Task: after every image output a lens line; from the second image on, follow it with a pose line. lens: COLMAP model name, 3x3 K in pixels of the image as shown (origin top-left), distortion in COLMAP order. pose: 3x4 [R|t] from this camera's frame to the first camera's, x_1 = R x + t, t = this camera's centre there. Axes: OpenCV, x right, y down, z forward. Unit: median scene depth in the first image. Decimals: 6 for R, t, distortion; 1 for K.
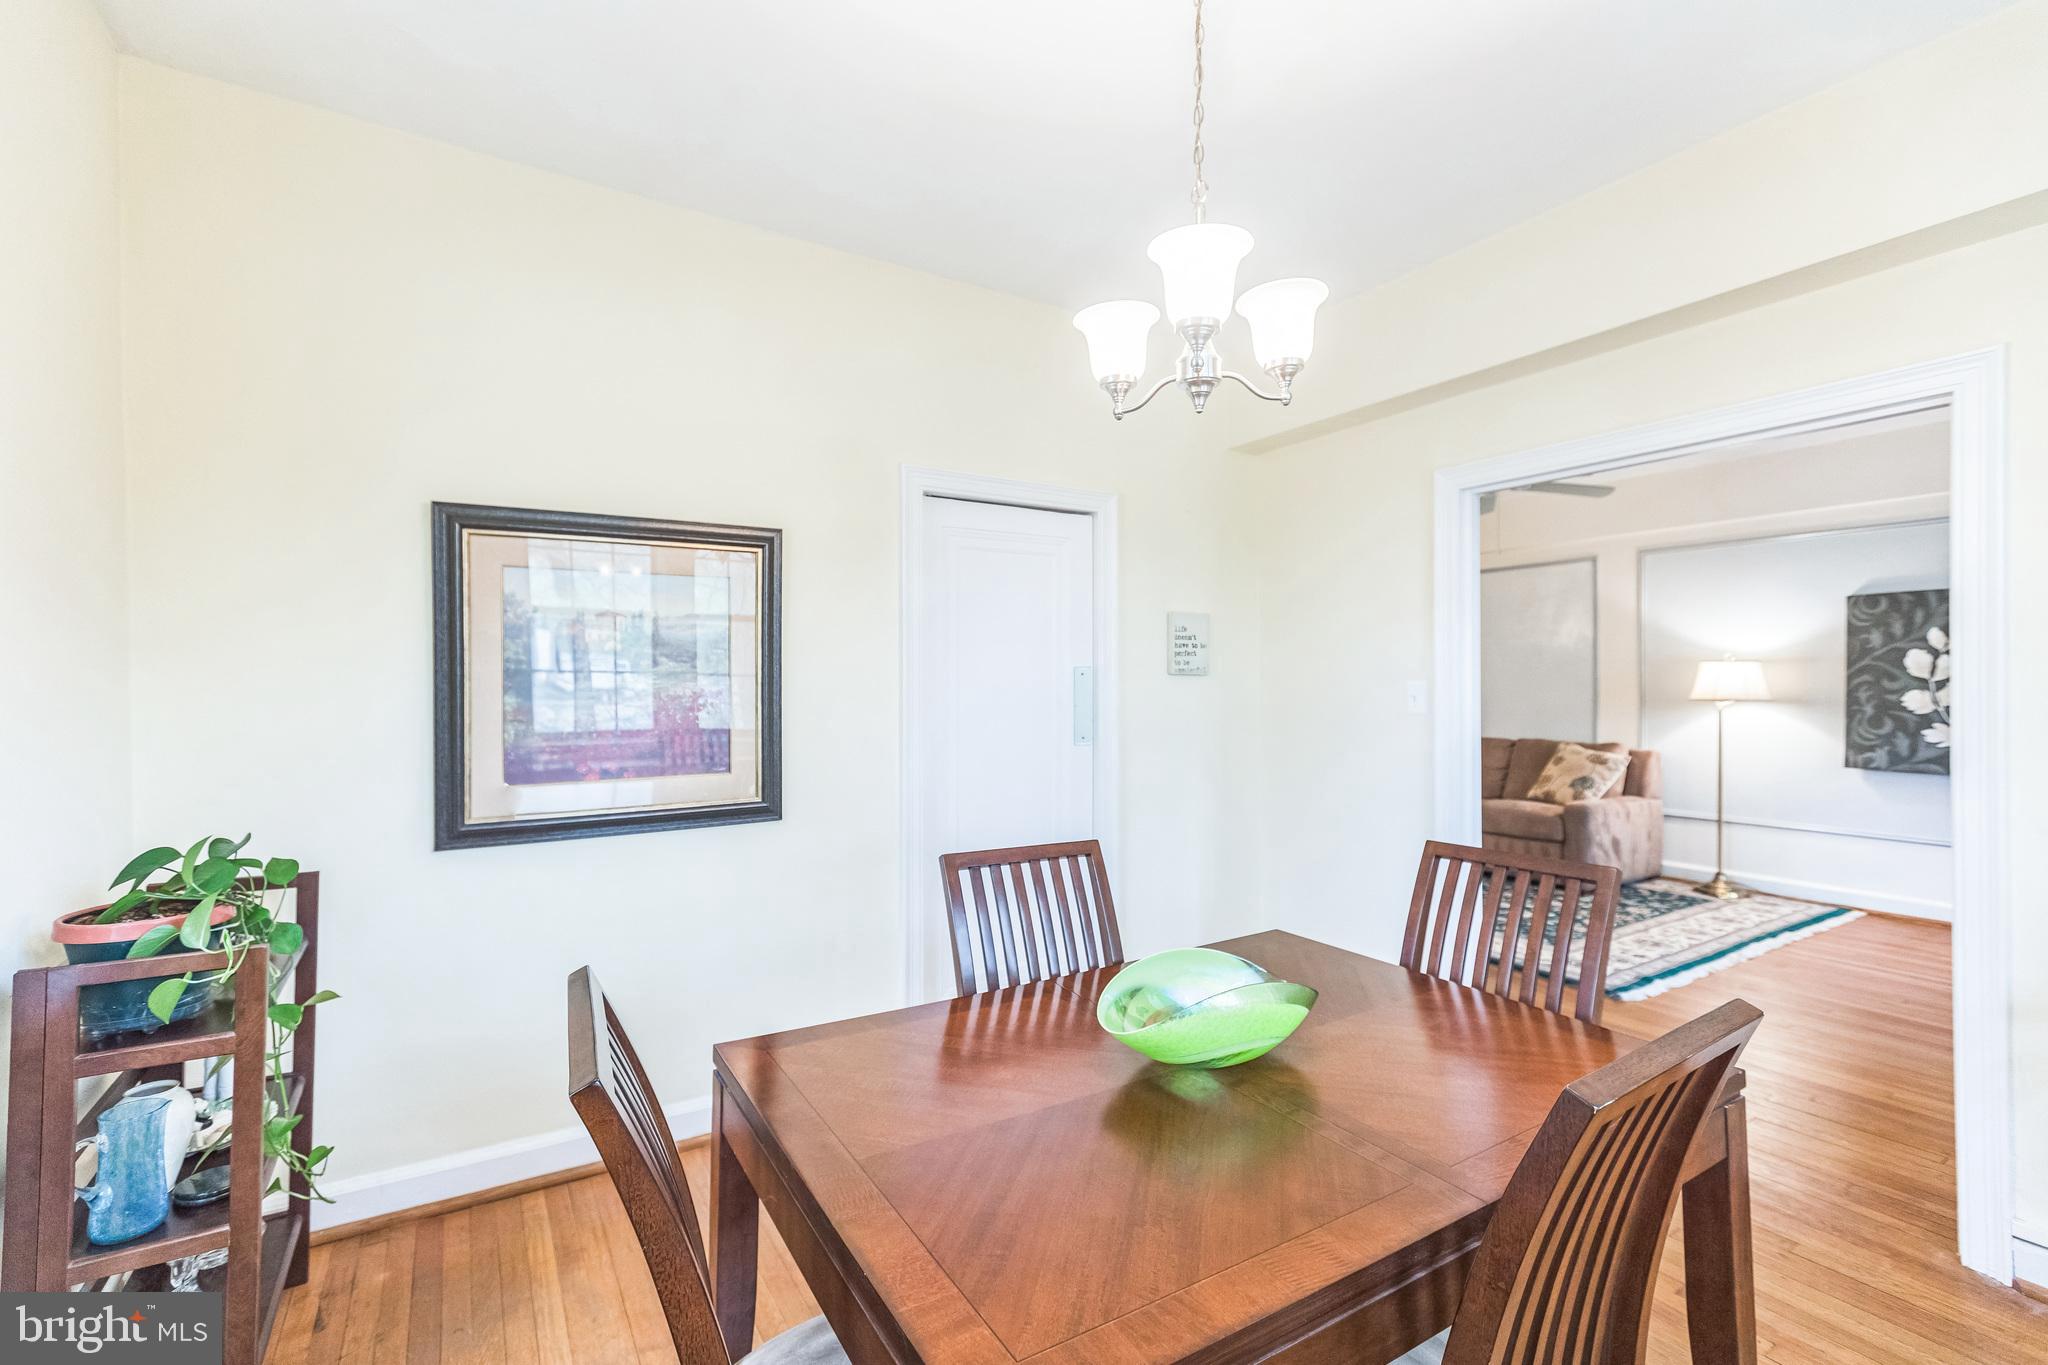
lens RADIAL K [[919.5, 0, 1017.0], [0, 919.5, 675.1], [0, 0, 1]] dist [0.016263, -0.002368]
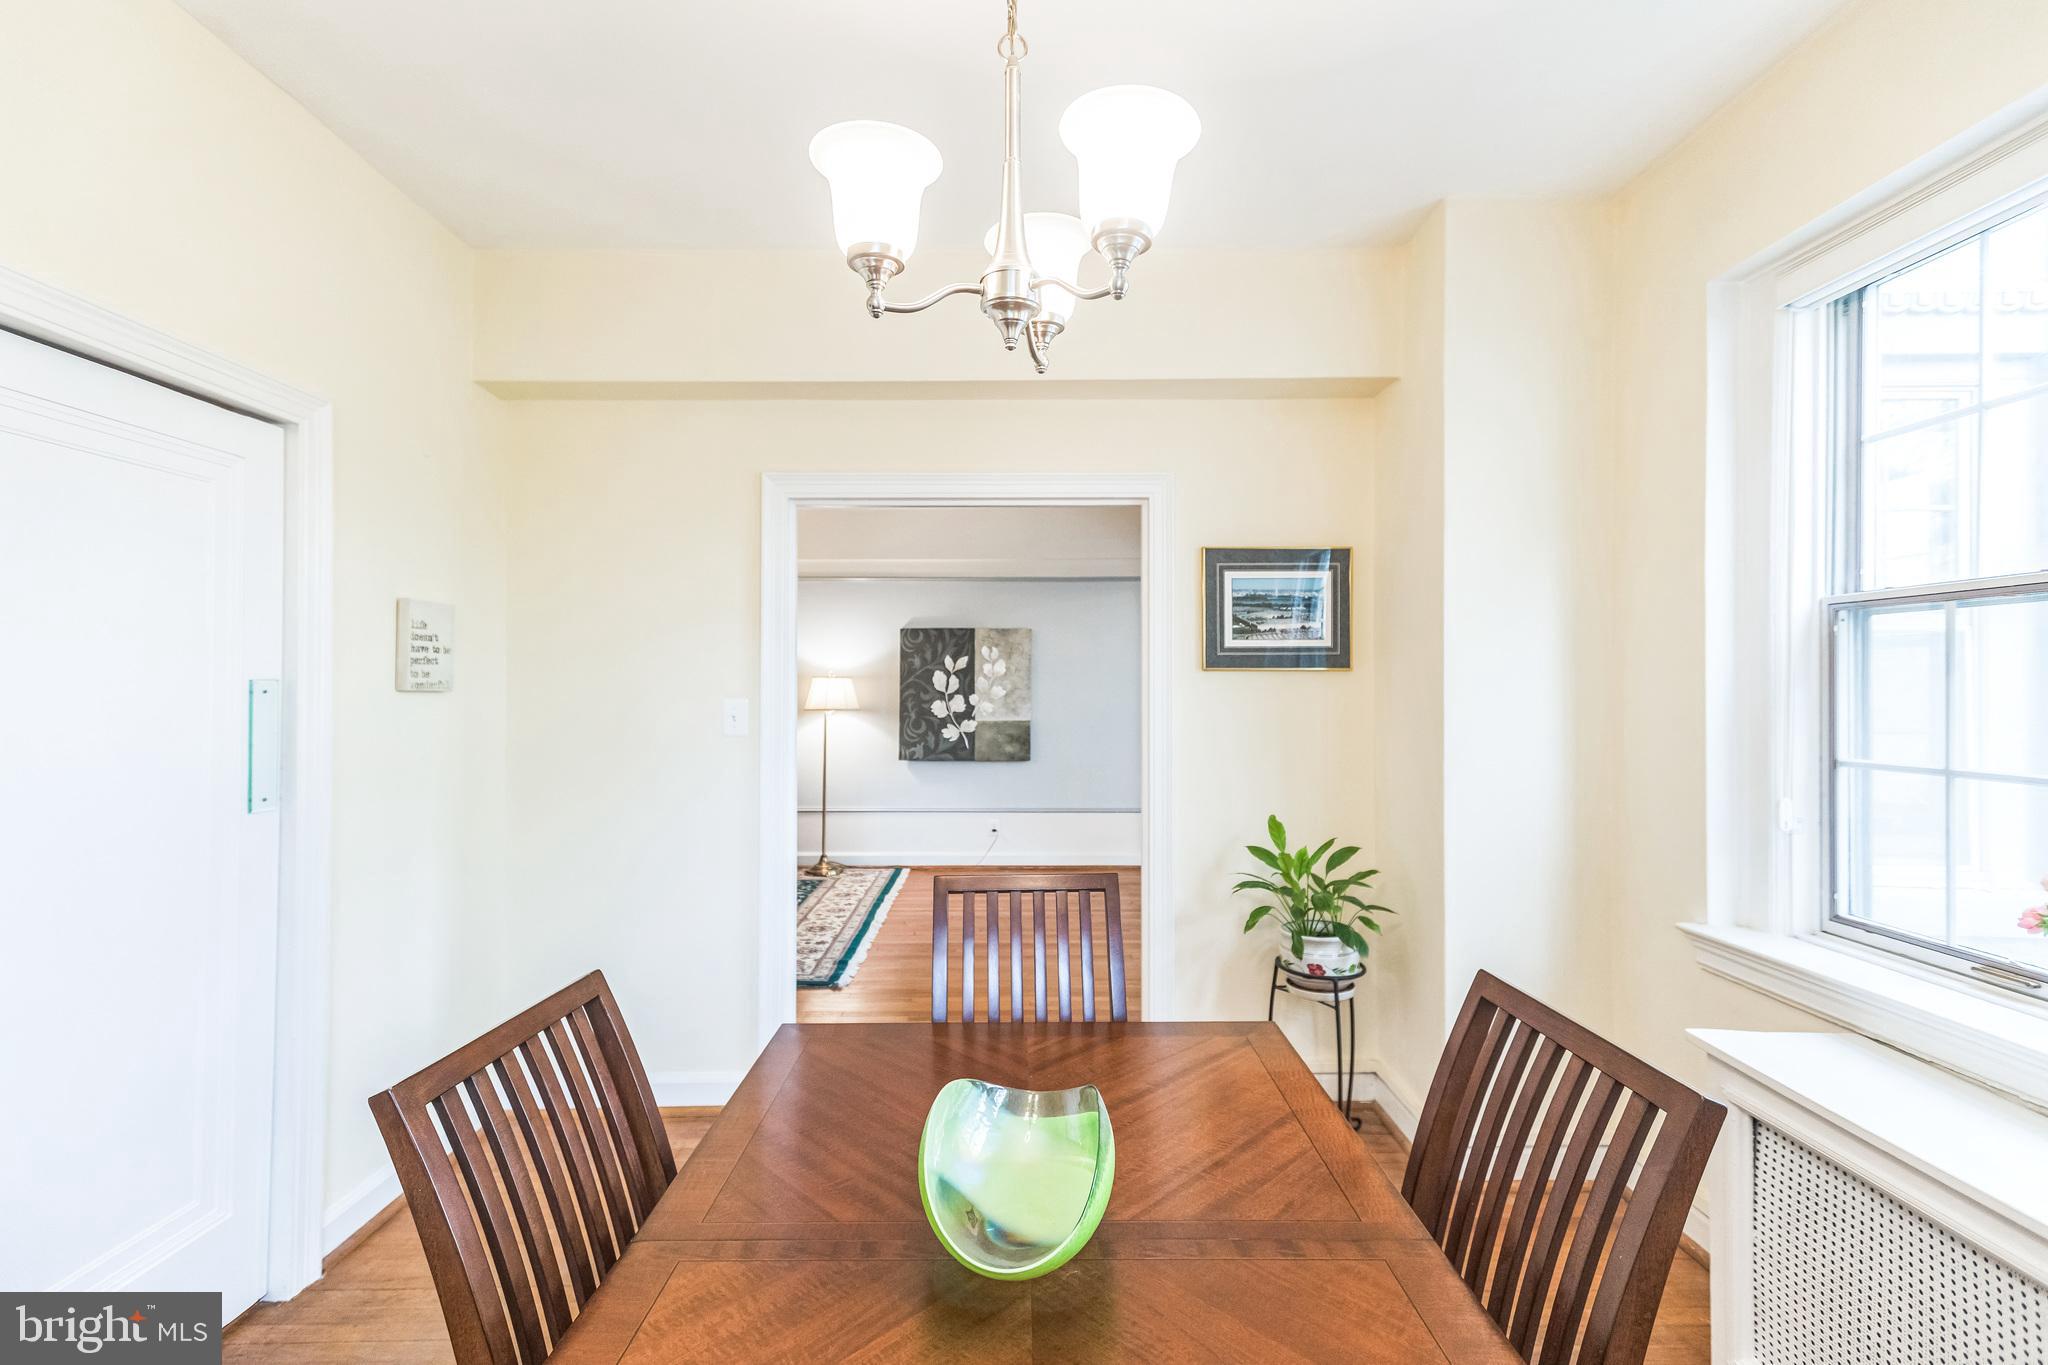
lens RADIAL K [[919.5, 0, 1020.1], [0, 919.5, 683.1], [0, 0, 1]] dist [0.016263, -0.002368]
pose [[0.515890, 0.006649, 0.856629, -0.134787], [-0.007406, 0.999967, -0.003302, -0.005796], [-0.856623, -0.004641, 0.515922, 0.197073]]
